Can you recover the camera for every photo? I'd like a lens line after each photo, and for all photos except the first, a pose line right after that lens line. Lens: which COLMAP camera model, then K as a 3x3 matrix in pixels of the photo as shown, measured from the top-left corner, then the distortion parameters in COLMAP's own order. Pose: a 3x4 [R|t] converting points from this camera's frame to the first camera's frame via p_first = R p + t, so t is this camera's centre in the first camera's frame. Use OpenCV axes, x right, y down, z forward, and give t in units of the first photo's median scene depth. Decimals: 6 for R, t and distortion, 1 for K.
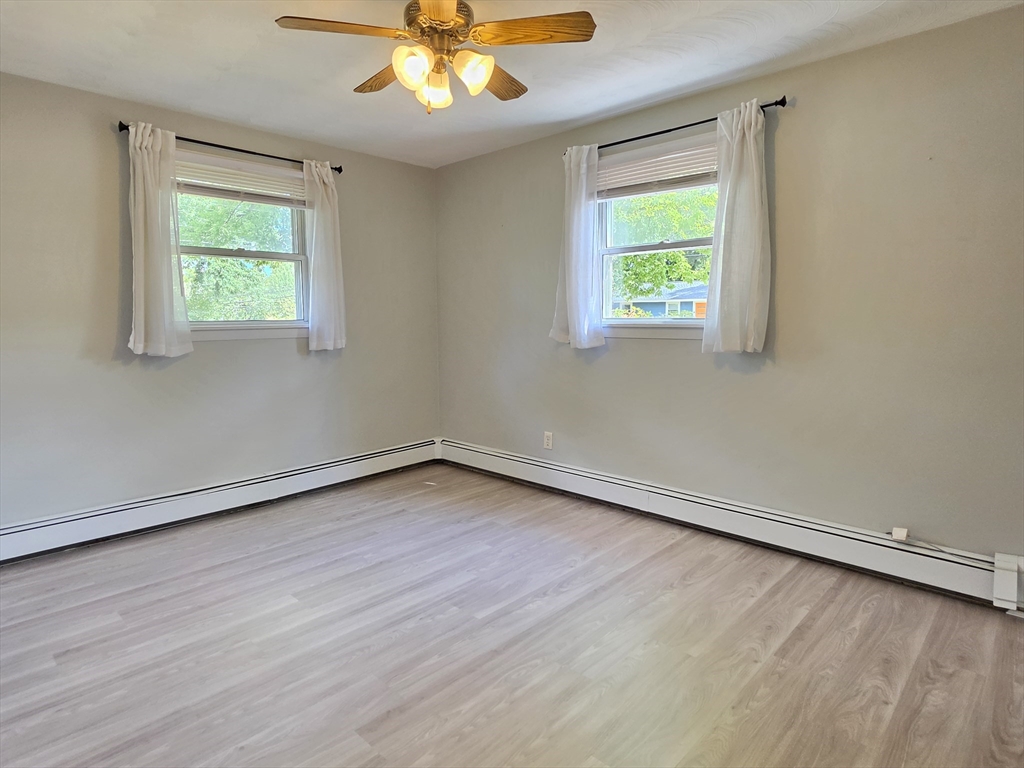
lens RADIAL K [[593.9, 0, 509.1], [0, 593.9, 383.1], [0, 0, 1]] dist [-0.005113, -0.001507]
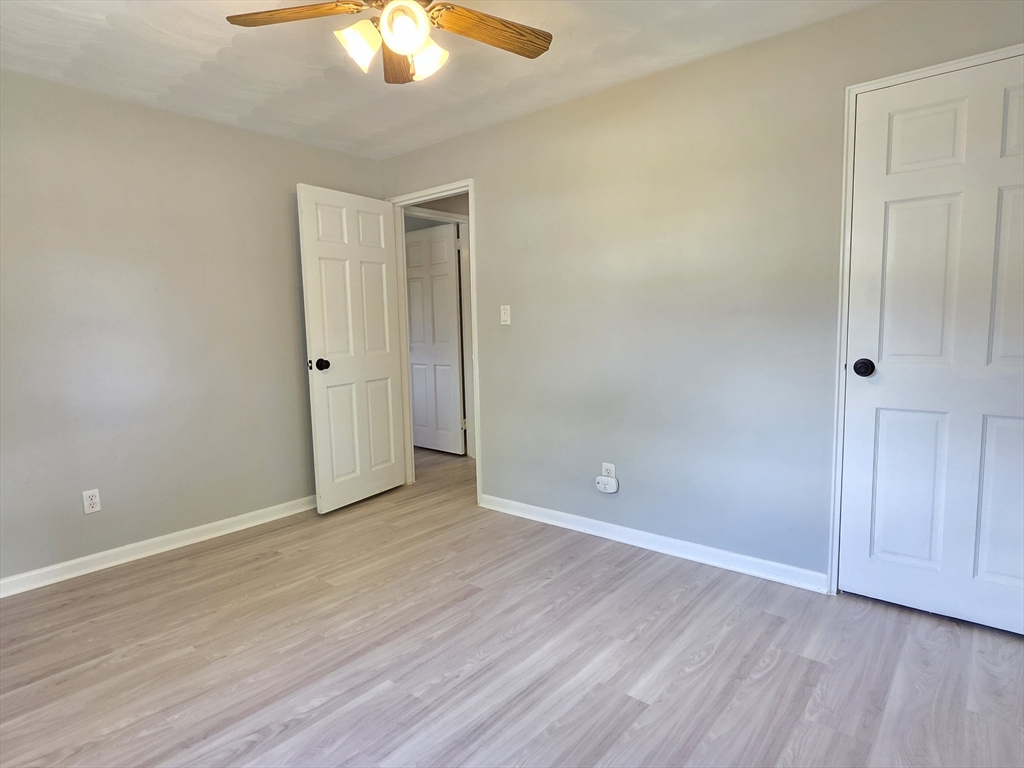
lens RADIAL K [[593.9, 0, 509.4], [0, 593.9, 384.4], [0, 0, 1]] dist [-0.005113, -0.001507]
pose [[-0.997919, 0.035204, -0.054025, -0.203974], [0.022744, 0.976136, 0.215964, -0.203766], [0.060338, 0.214286, -0.974906, 1.857872]]
